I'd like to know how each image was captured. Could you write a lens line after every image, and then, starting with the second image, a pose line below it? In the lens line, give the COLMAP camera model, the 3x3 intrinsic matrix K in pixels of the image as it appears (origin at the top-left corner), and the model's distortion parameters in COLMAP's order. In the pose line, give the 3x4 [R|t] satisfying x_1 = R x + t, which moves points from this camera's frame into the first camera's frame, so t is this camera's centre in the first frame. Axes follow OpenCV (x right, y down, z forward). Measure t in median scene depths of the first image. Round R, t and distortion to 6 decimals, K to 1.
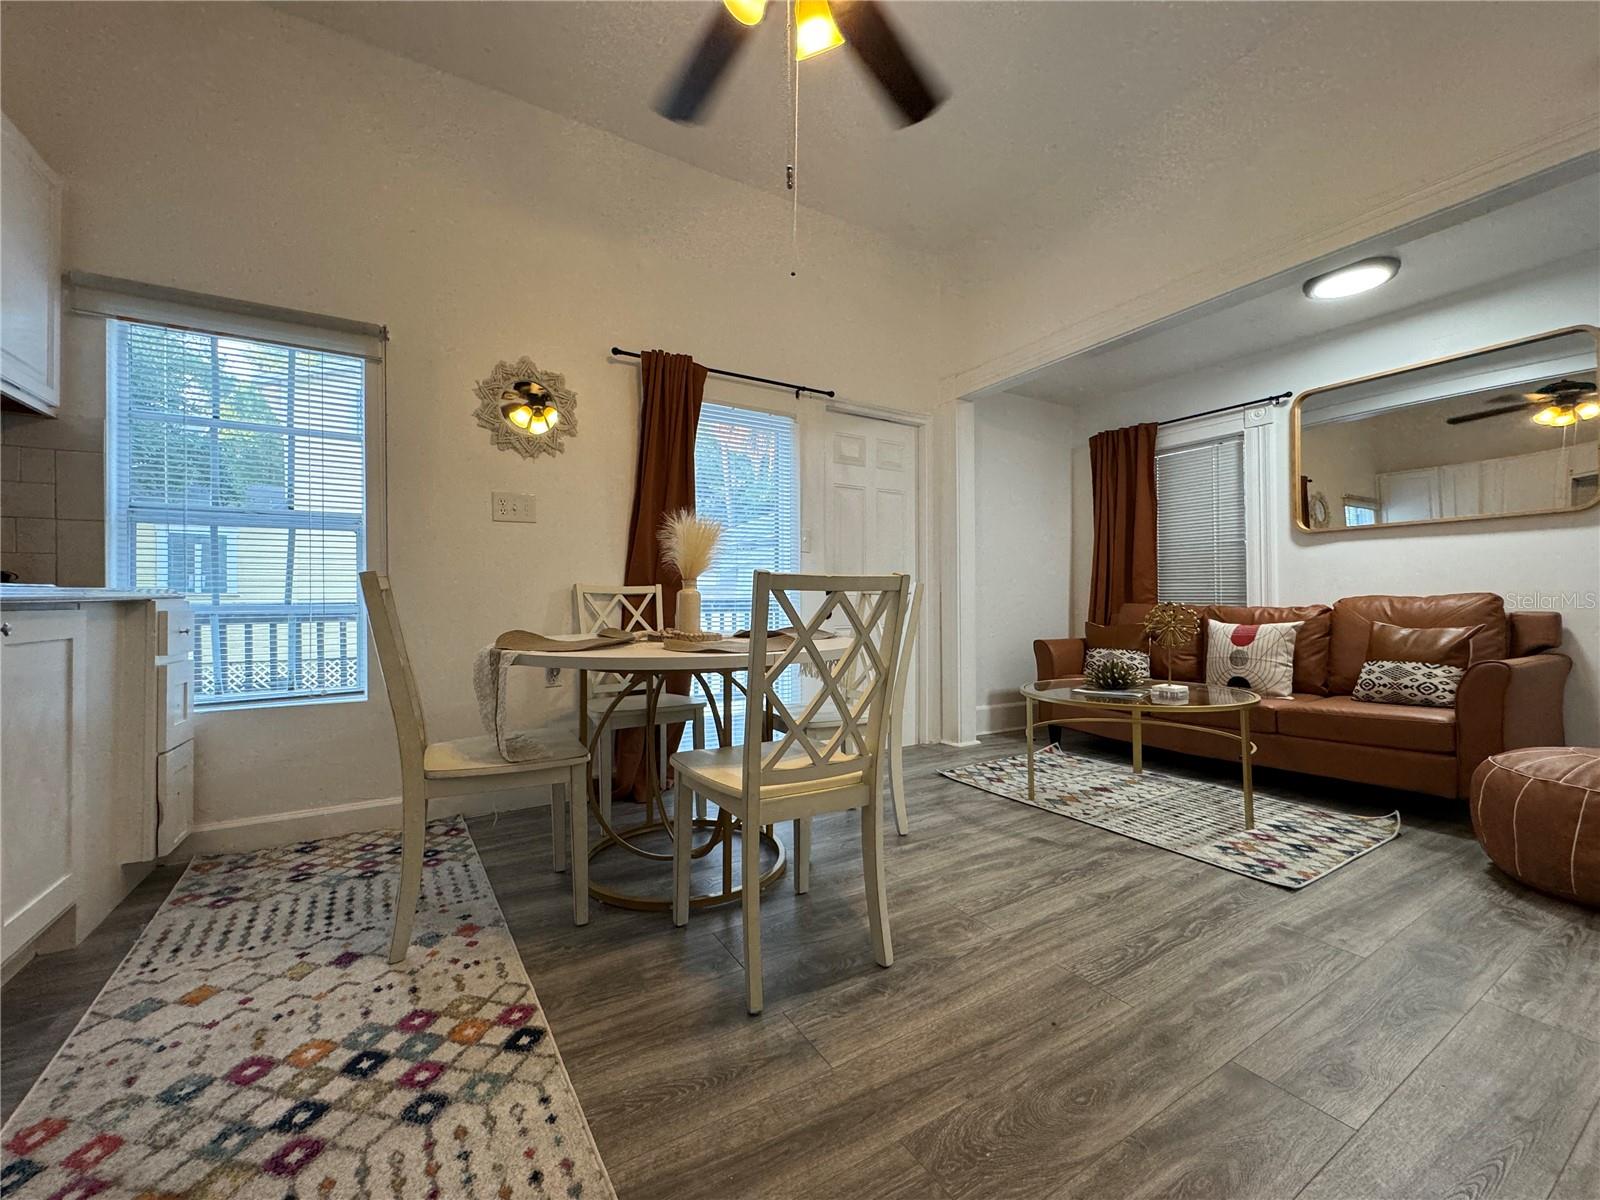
lens RADIAL K [[637.3, 0, 803.5], [0, 637.3, 597.0], [0, 0, 1]] dist [-0.001397, 0.001234]
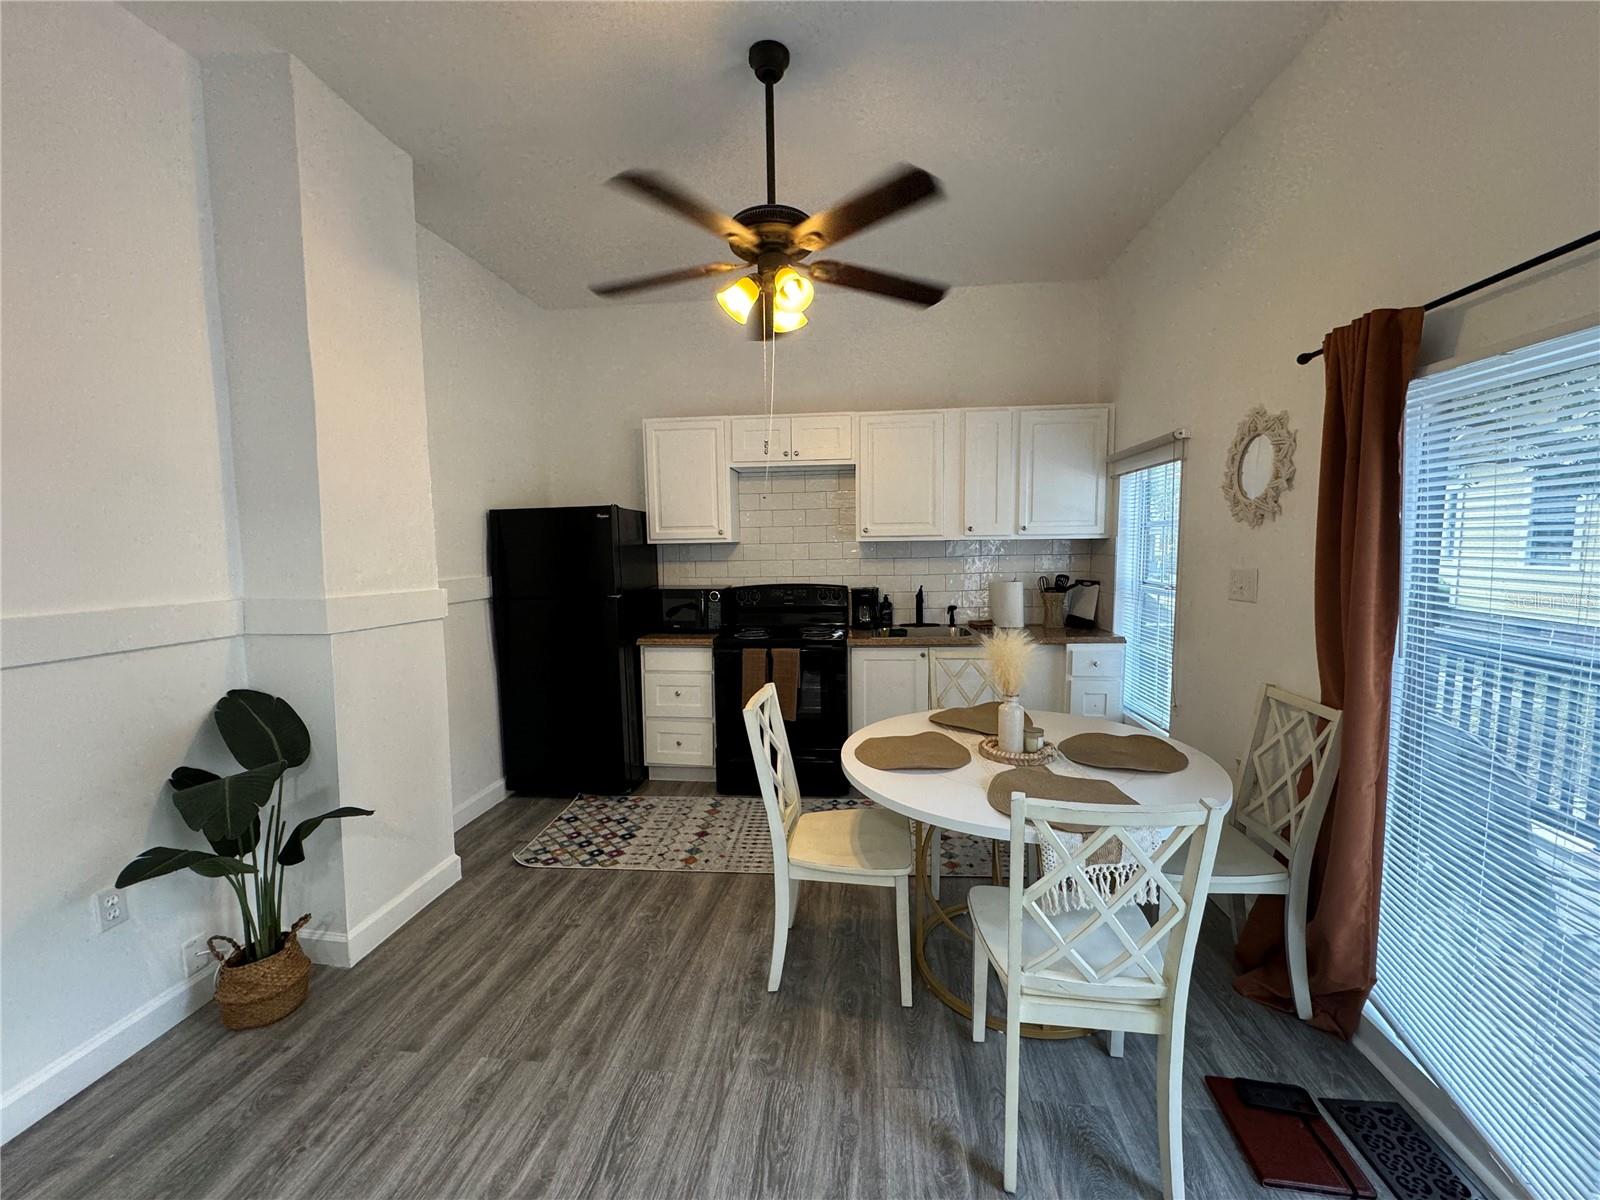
lens RADIAL K [[637.3, 0, 803.8], [0, 637.3, 599.5], [0, 0, 1]] dist [-0.001397, 0.001234]
pose [[-0.604254, 0.083687, -0.792385, 0.716118], [0.022784, 0.995877, 0.087804, -0.244127], [0.796466, 0.035002, -0.603670, 1.204854]]
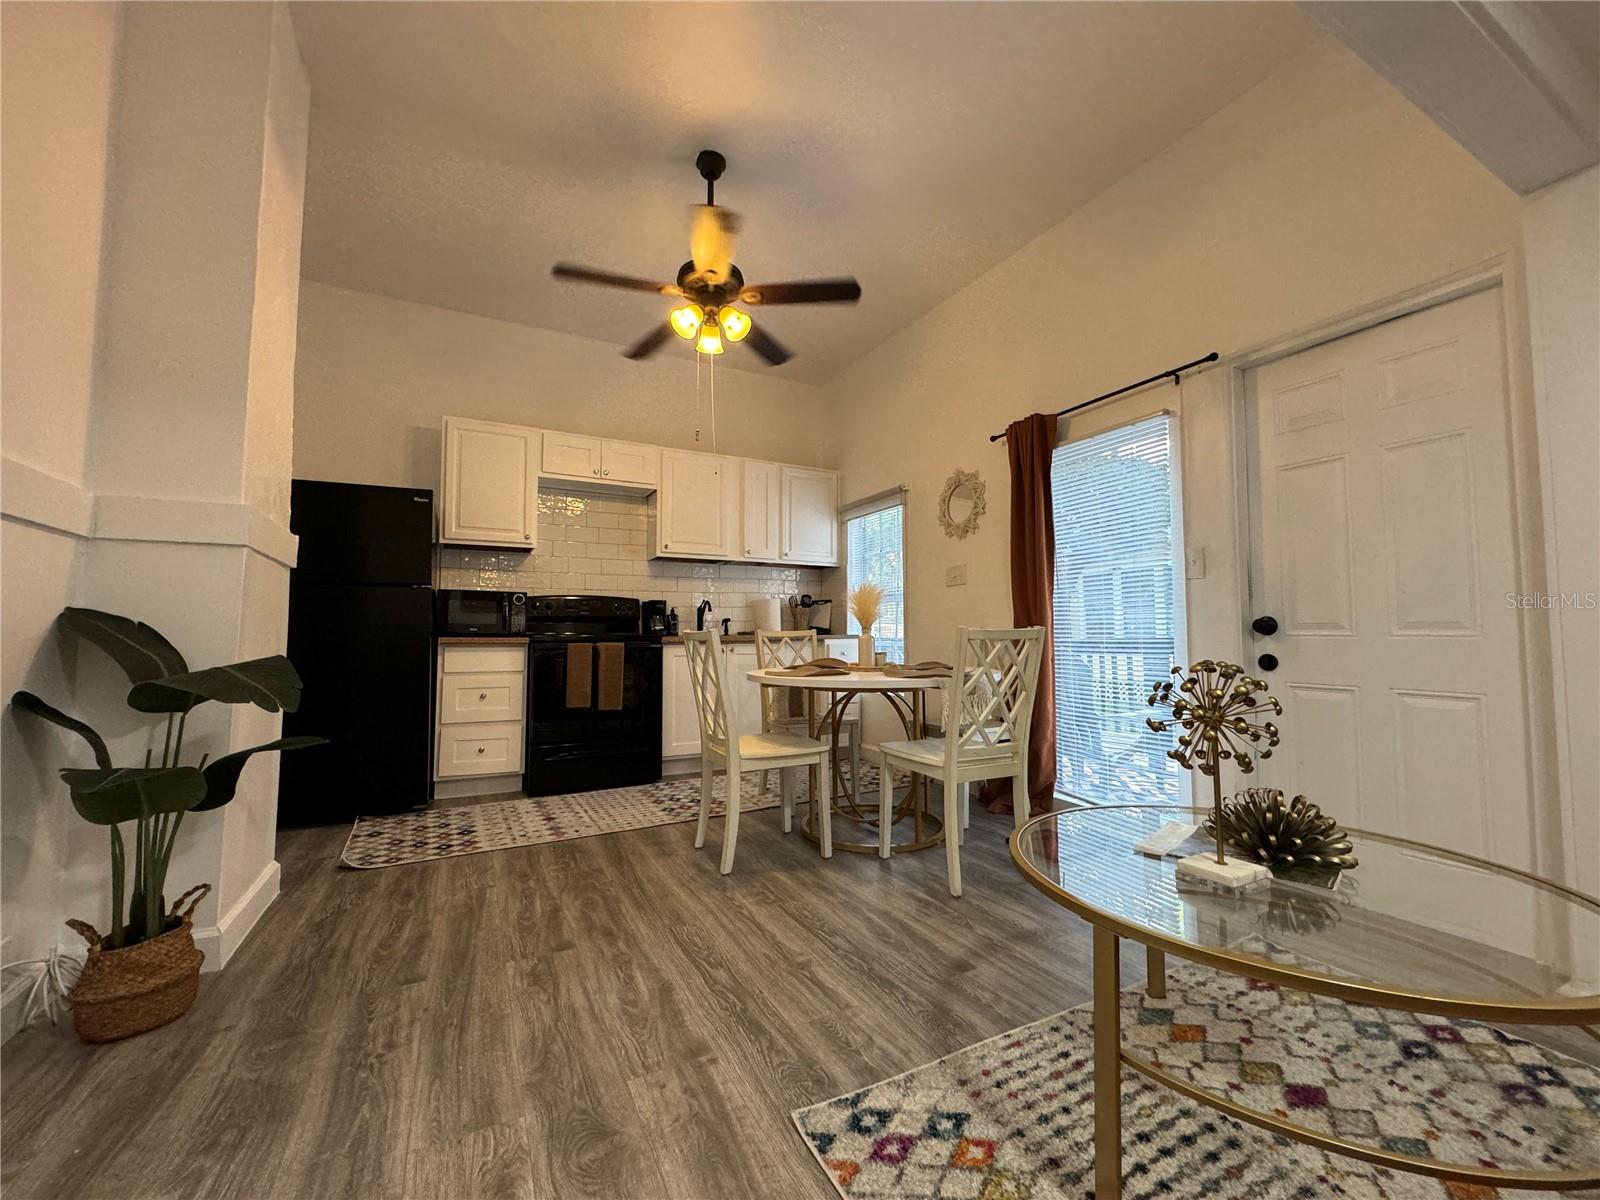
lens RADIAL K [[637.3, 0, 800.2], [0, 637.3, 600.6], [0, 0, 1]] dist [-0.001397, 0.001234]
pose [[-0.059472, -0.050252, -0.996964, 1.142259], [0.010756, 0.998642, -0.050978, -0.017081], [0.998172, -0.013756, -0.058851, 0.842791]]
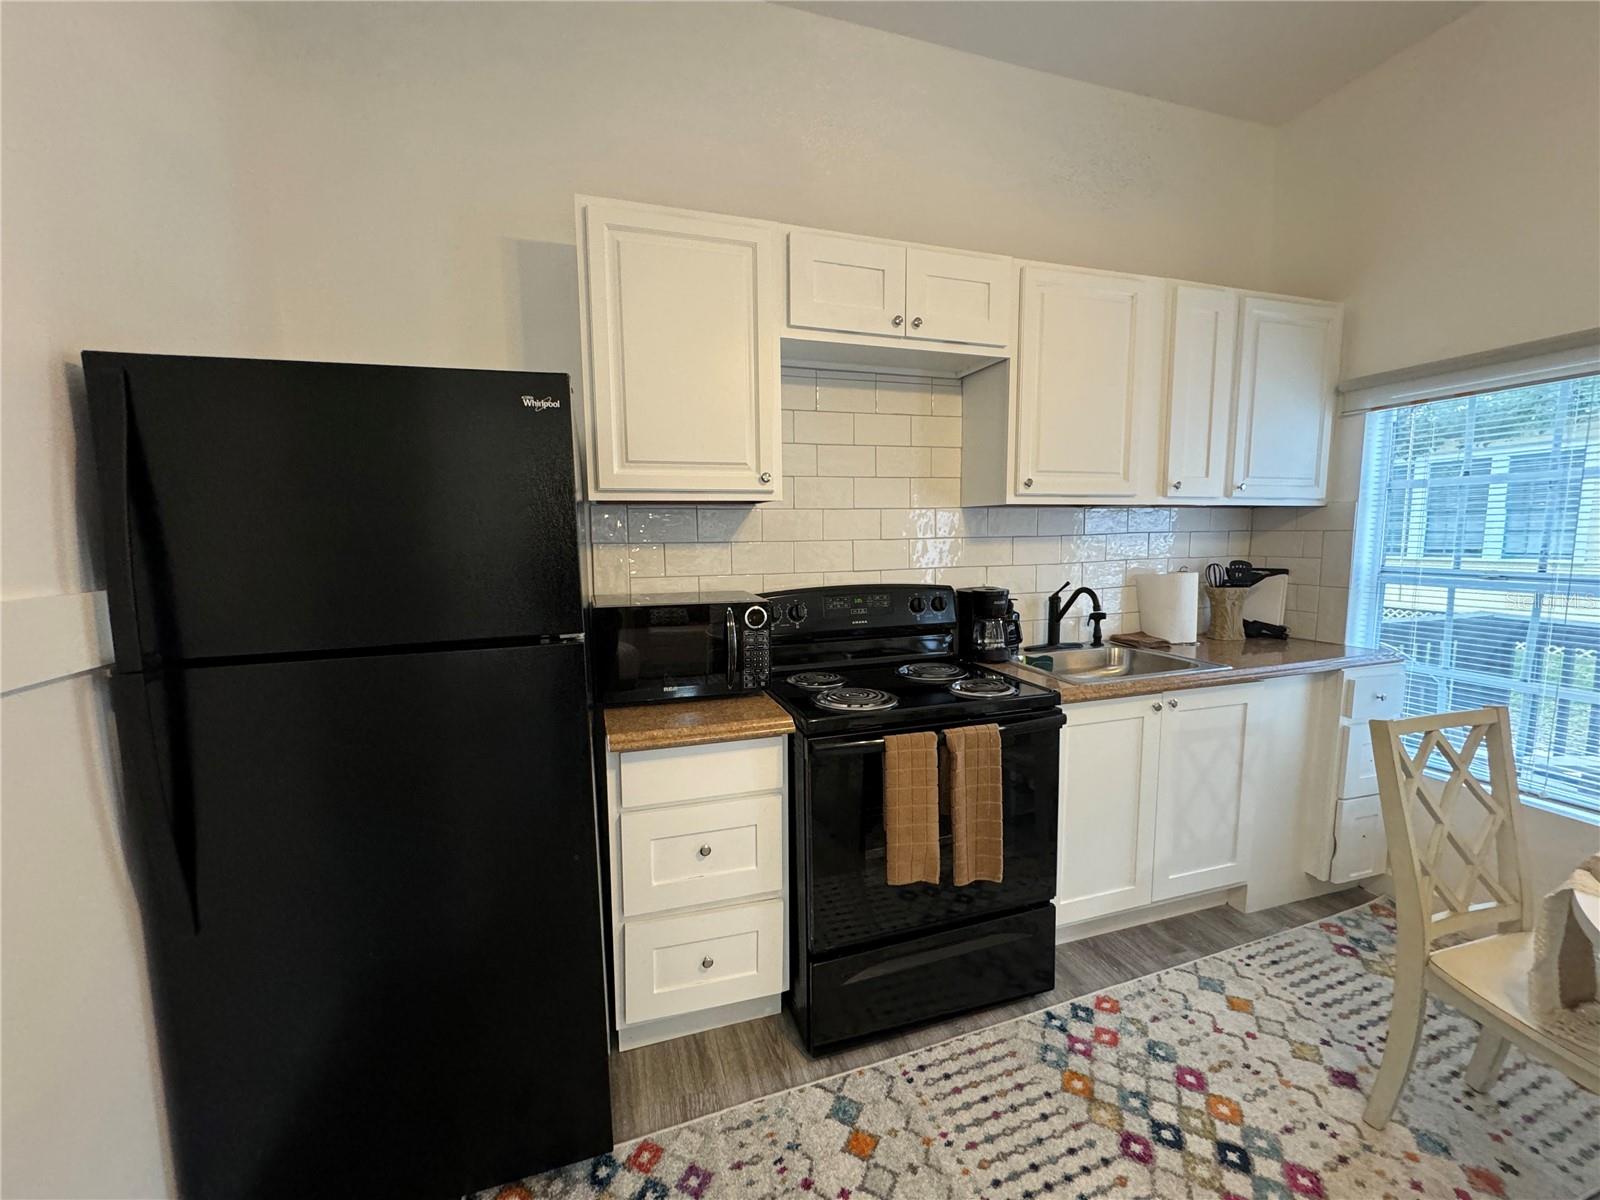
lens RADIAL K [[637.3, 0, 800.4], [0, 637.3, 600.4], [0, 0, 1]] dist [-0.001397, 0.001234]
pose [[-0.240413, 0.109204, -0.964508, 0.261847], [0.018824, 0.993989, 0.107850, -0.213133], [0.970488, 0.007772, -0.241023, 0.254330]]
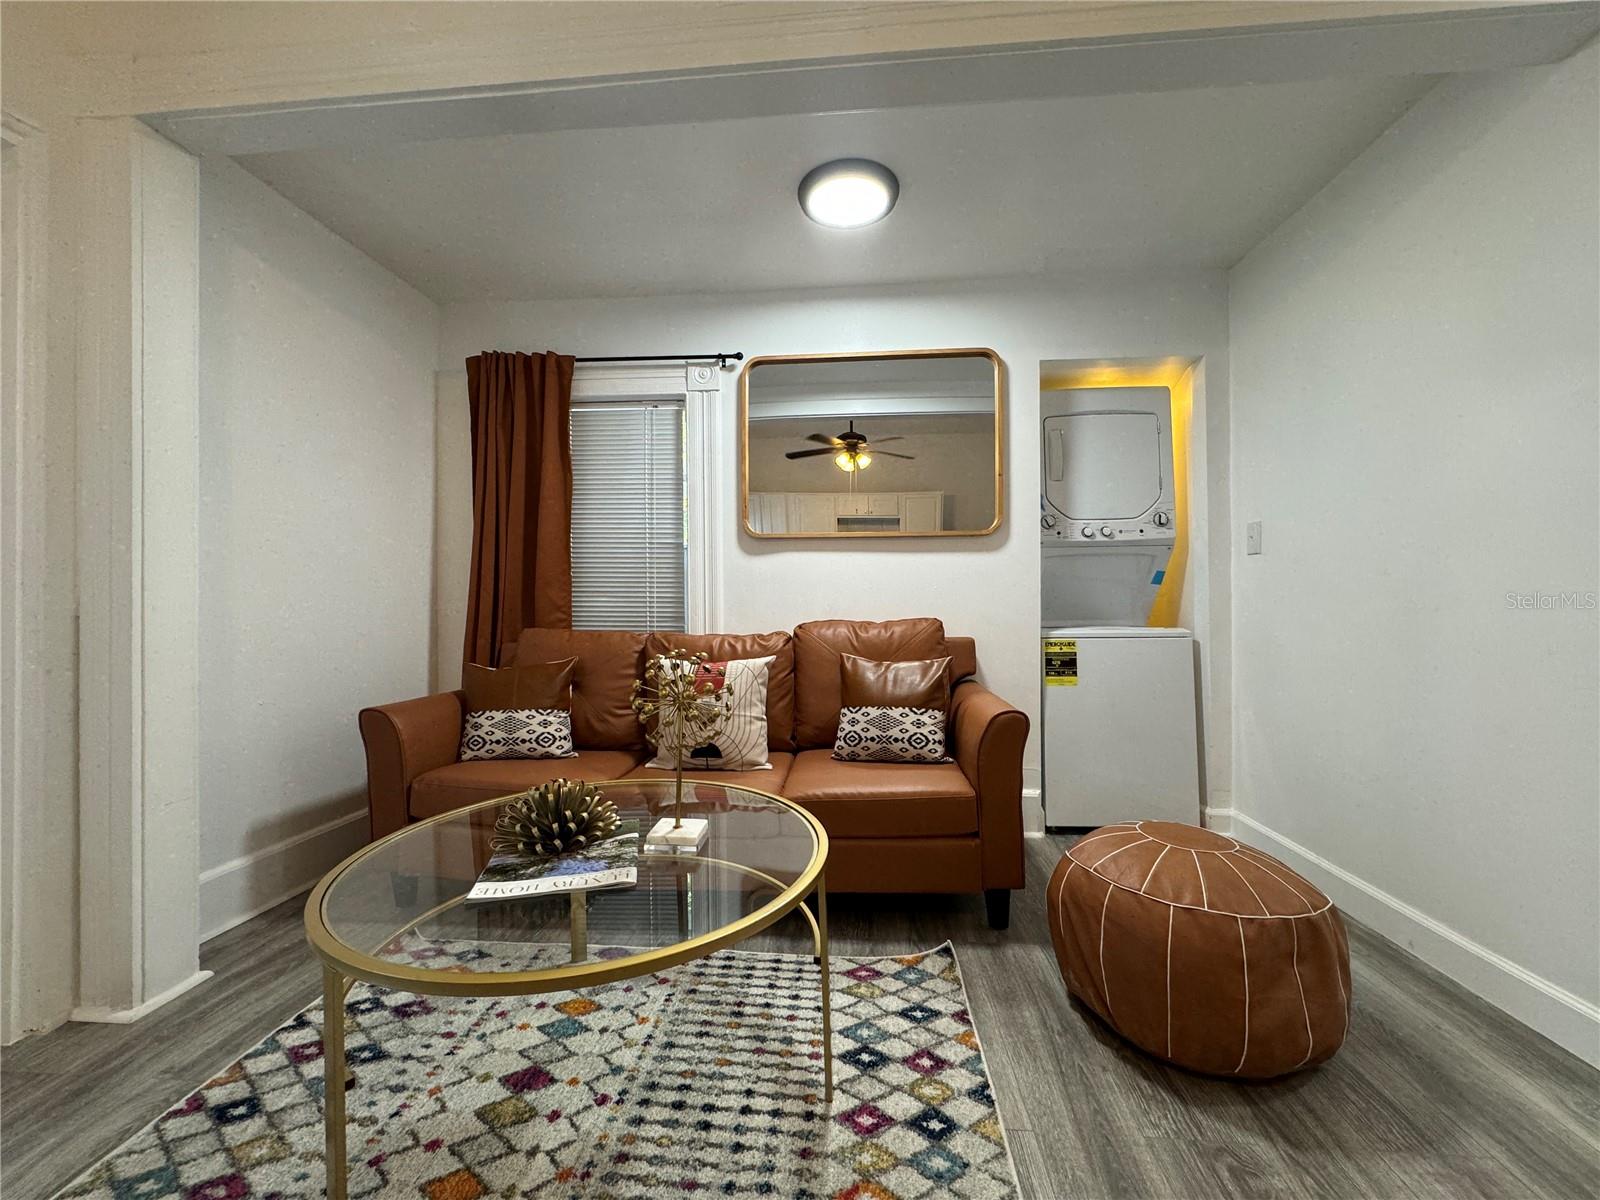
lens RADIAL K [[637.3, 0, 799.2], [0, 637.3, 602.1], [0, 0, 1]] dist [-0.001397, 0.001234]
pose [[0.587737, 0.002237, 0.809049, 0.271774], [-0.007843, 0.999965, 0.002932, -0.035398], [-0.809014, -0.008069, 0.587734, 0.727303]]
